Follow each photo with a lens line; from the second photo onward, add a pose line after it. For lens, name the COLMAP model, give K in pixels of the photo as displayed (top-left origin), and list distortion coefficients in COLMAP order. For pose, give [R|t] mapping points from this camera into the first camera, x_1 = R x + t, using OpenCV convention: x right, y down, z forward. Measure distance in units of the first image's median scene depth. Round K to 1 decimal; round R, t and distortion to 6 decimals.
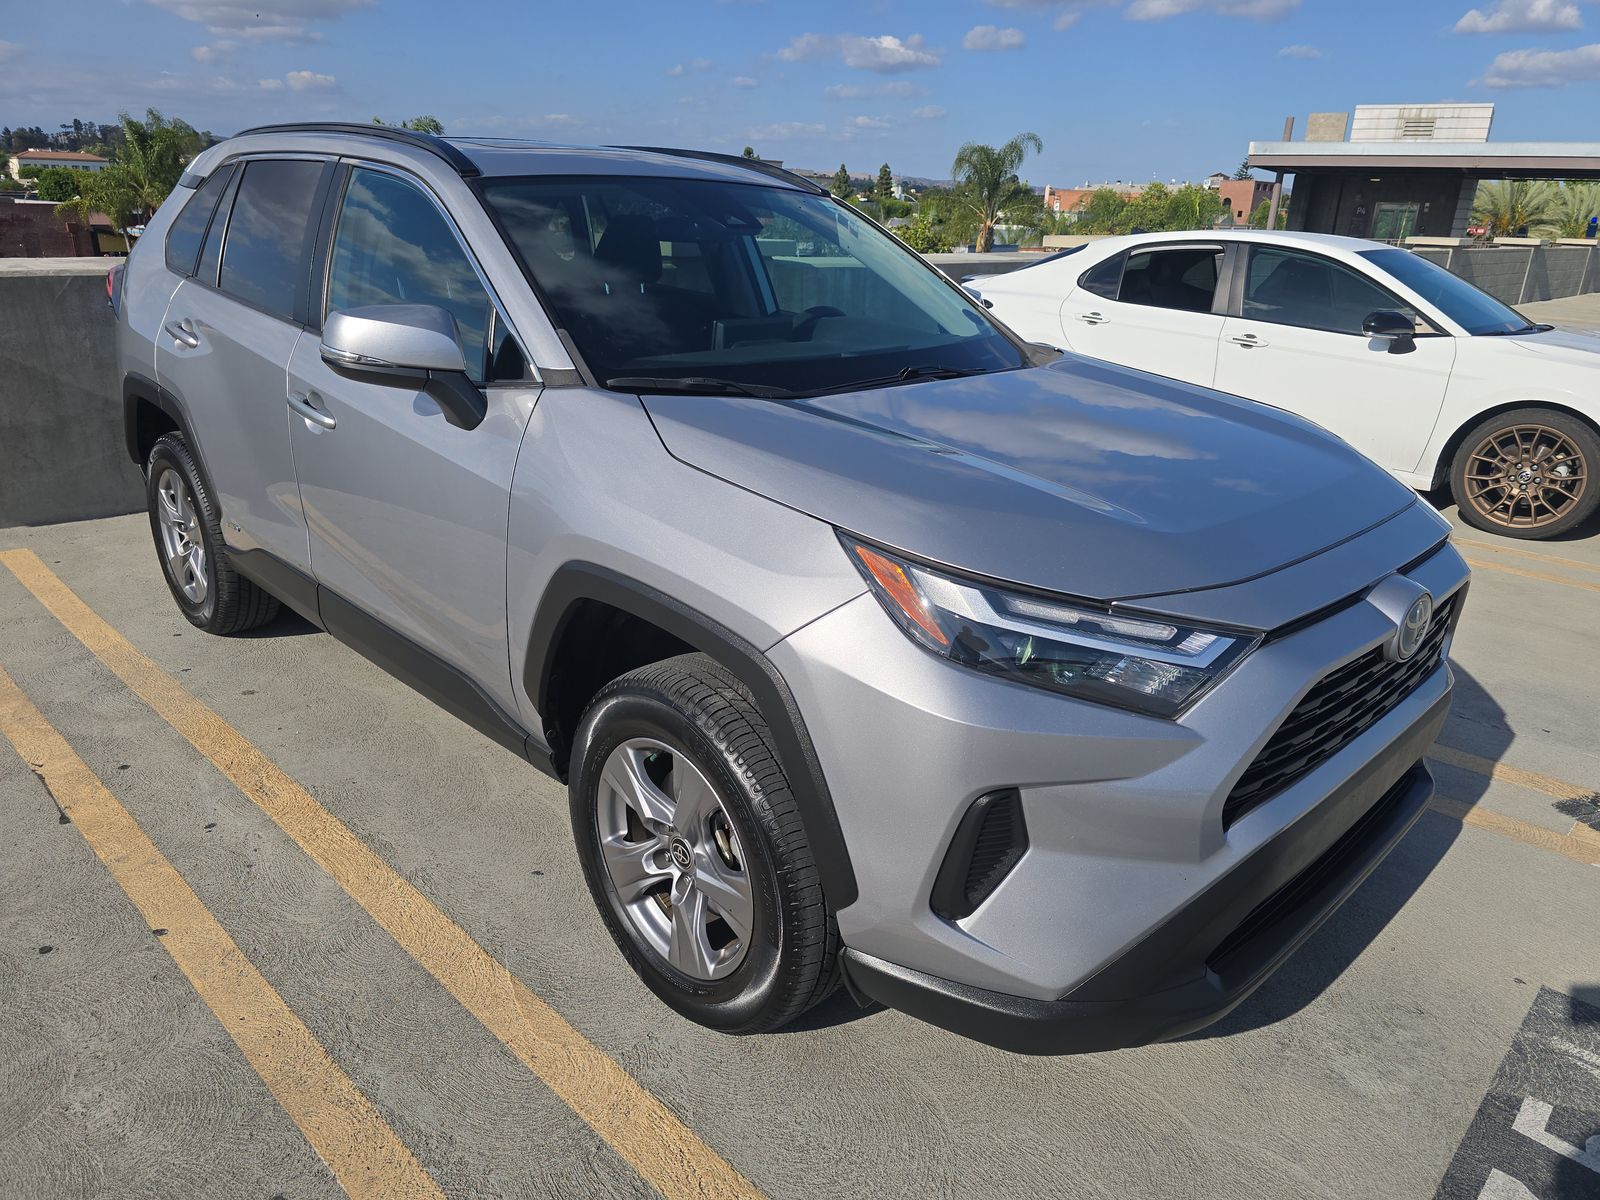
lens RADIAL K [[1105.0, 0, 807.7], [0, 1105.0, 598.8], [0, 0, 1]] dist [-0.029693, -0.002688]
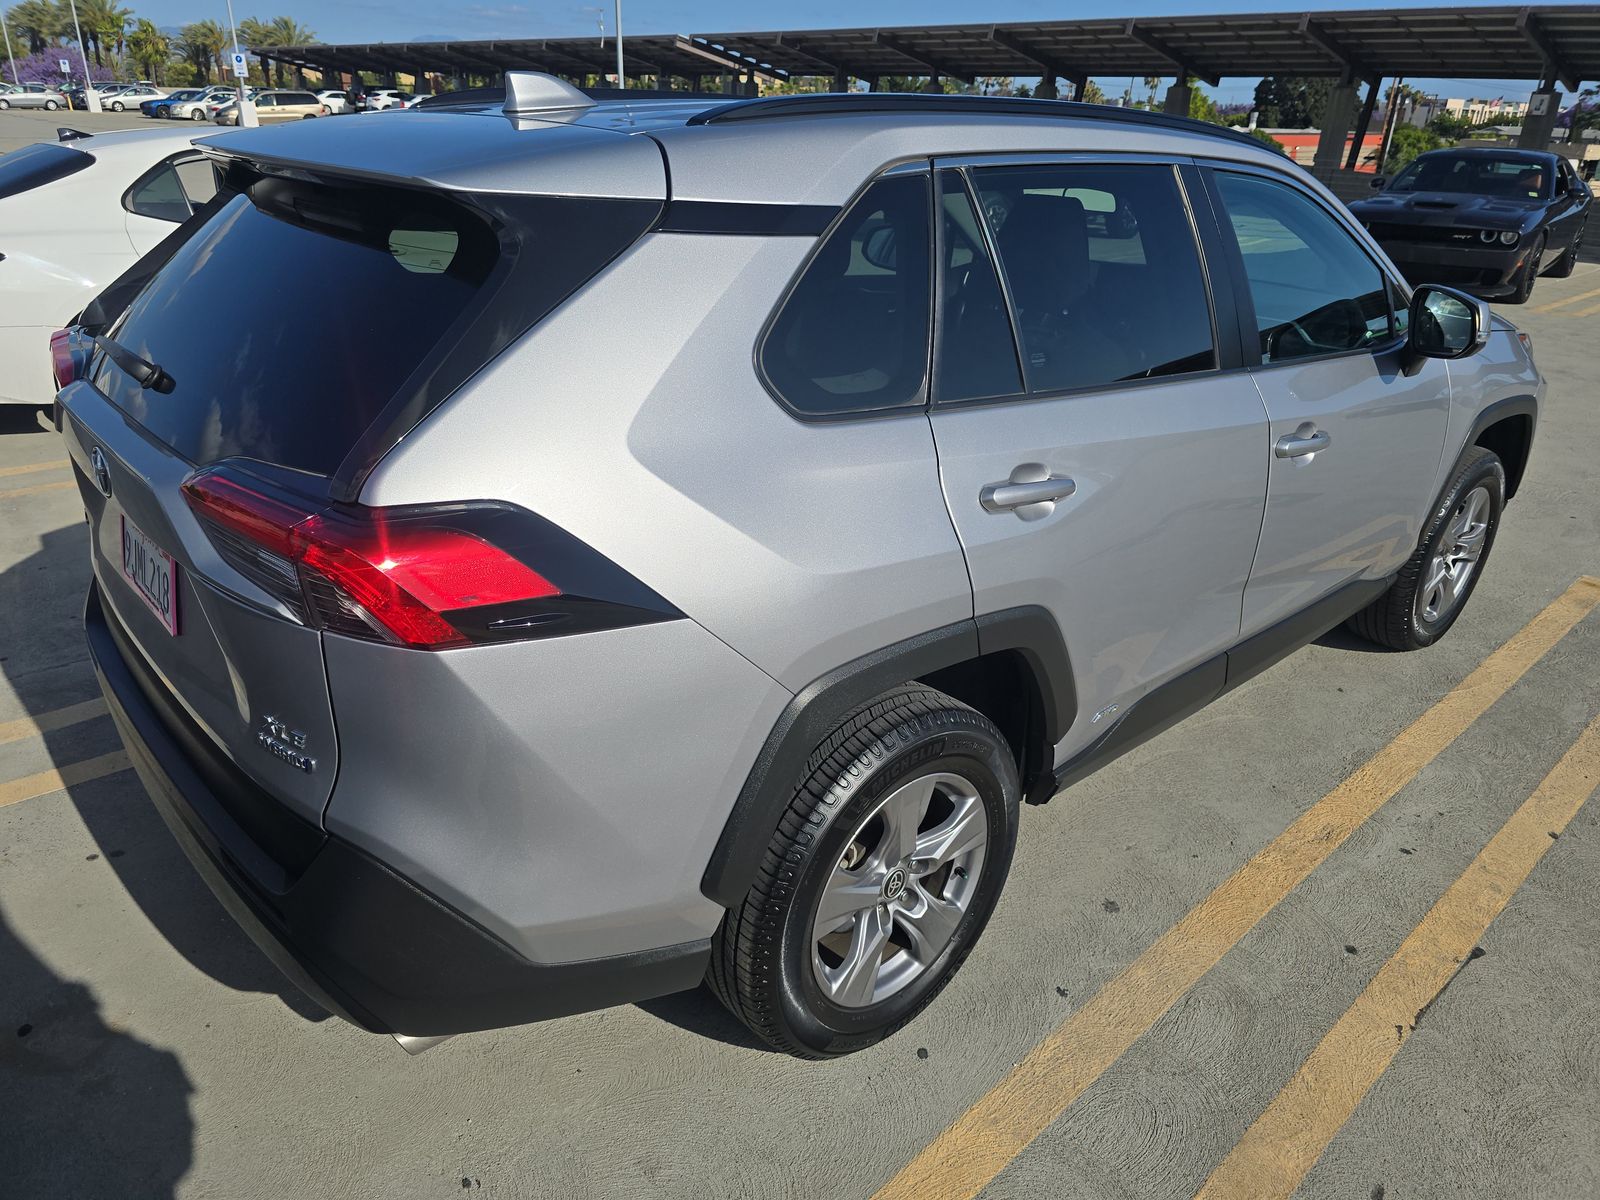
lens RADIAL K [[1105.0, 0, 807.7], [0, 1105.0, 598.8], [0, 0, 1]] dist [-0.029693, -0.002688]
pose [[0.085957, -0.423922, 0.901611, -1.466500], [0.391105, 0.846674, 0.360805, -0.577466], [-0.916323, 0.321611, 0.238575, 1.263766]]
